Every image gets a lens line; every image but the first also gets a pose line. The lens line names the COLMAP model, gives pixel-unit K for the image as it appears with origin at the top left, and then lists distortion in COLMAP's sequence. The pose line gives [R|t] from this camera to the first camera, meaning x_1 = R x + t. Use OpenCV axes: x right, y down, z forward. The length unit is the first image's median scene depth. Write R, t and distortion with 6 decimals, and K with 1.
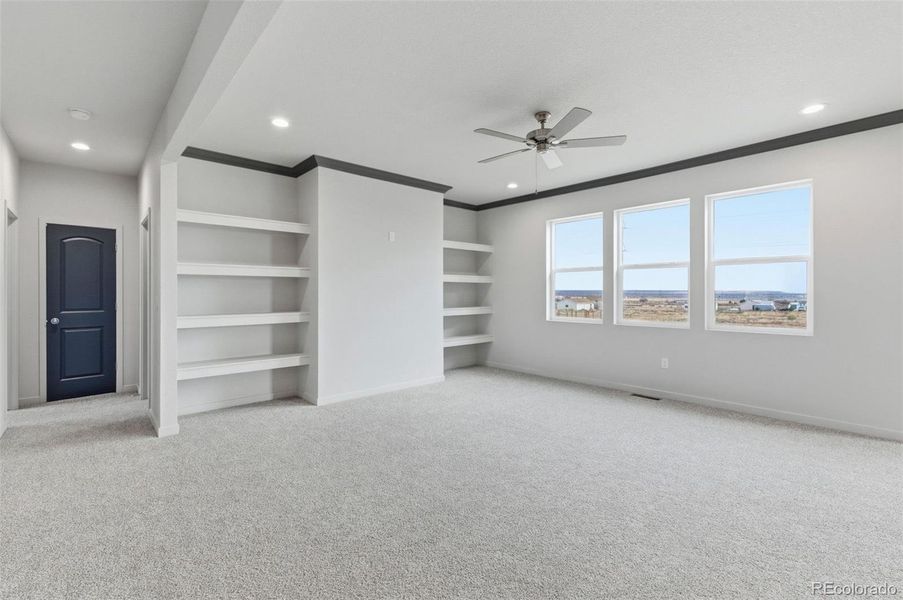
lens RADIAL K [[392.7, 0, 448.8], [0, 392.7, 295.2], [0, 0, 1]] dist [0.000552, -0.001163]
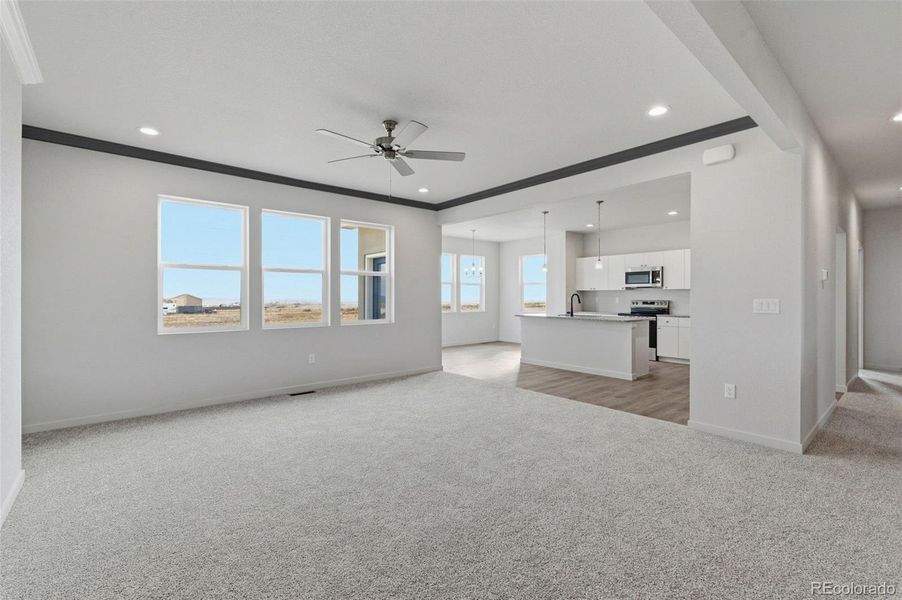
lens RADIAL K [[391.3, 0, 441.6], [0, 391.3, 296.1], [0, 0, 1]] dist [-0.017403, -0.000246]
pose [[0.036367, 0.004452, 0.999329, -0.566792], [0.004462, 0.999979, -0.004617, 0.000111], [-0.999329, 0.004627, 0.036346, 0.600281]]
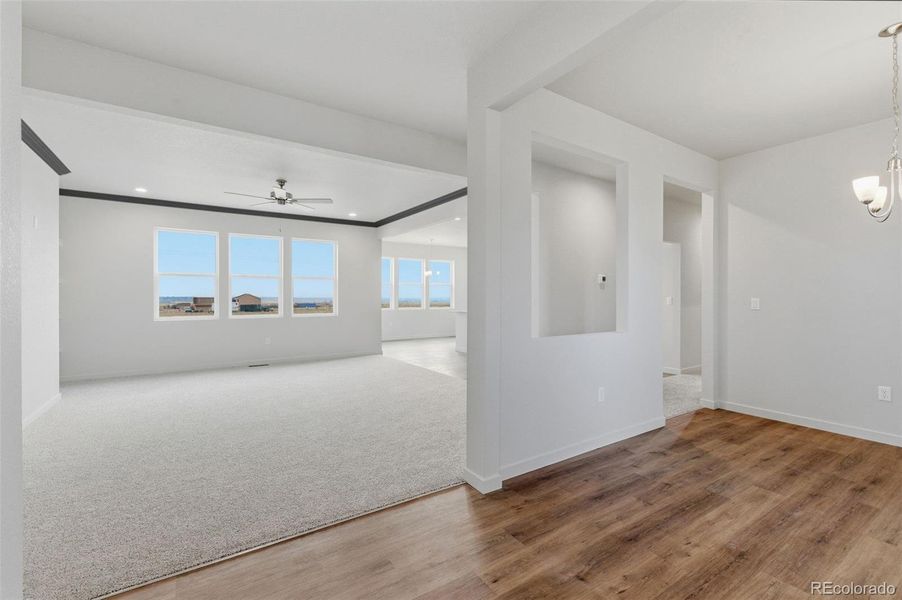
lens RADIAL K [[392.3, 0, 448.3], [0, 392.3, 295.2], [0, 0, 1]] dist [0.000552, -0.001163]
pose [[0.138061, 0.003903, 0.990416, -0.880019], [0.005091, 0.999976, -0.004651, 0.003560], [-0.990411, 0.005685, 0.138037, 0.093838]]
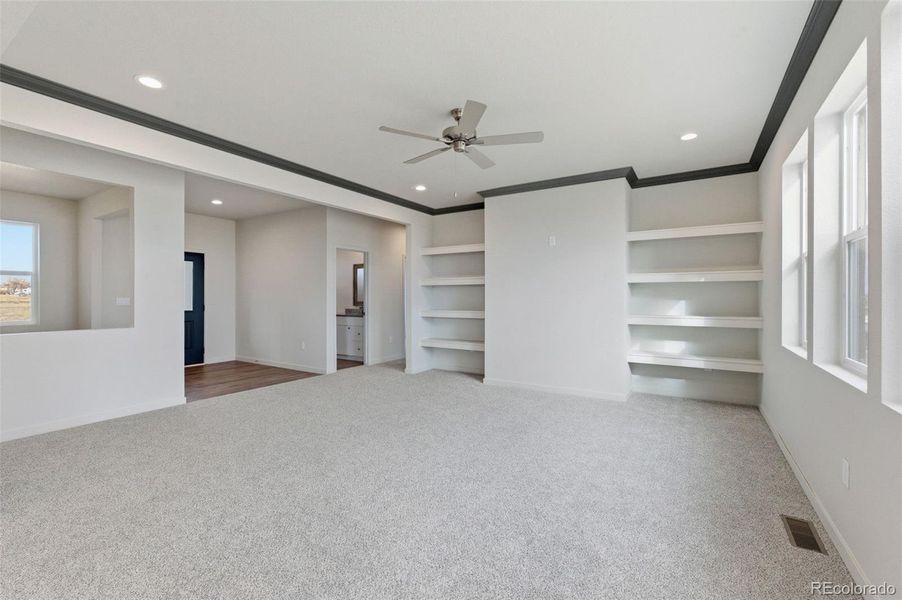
lens RADIAL K [[392.3, 0, 448.3], [0, 392.3, 295.2], [0, 0, 1]] dist [0.000552, -0.001163]
pose [[0.261805, 0.002174, -0.965118, 0.801279], [-0.008349, 0.999965, -0.000013, -0.008210], [0.965085, 0.008061, 0.261814, 0.513321]]
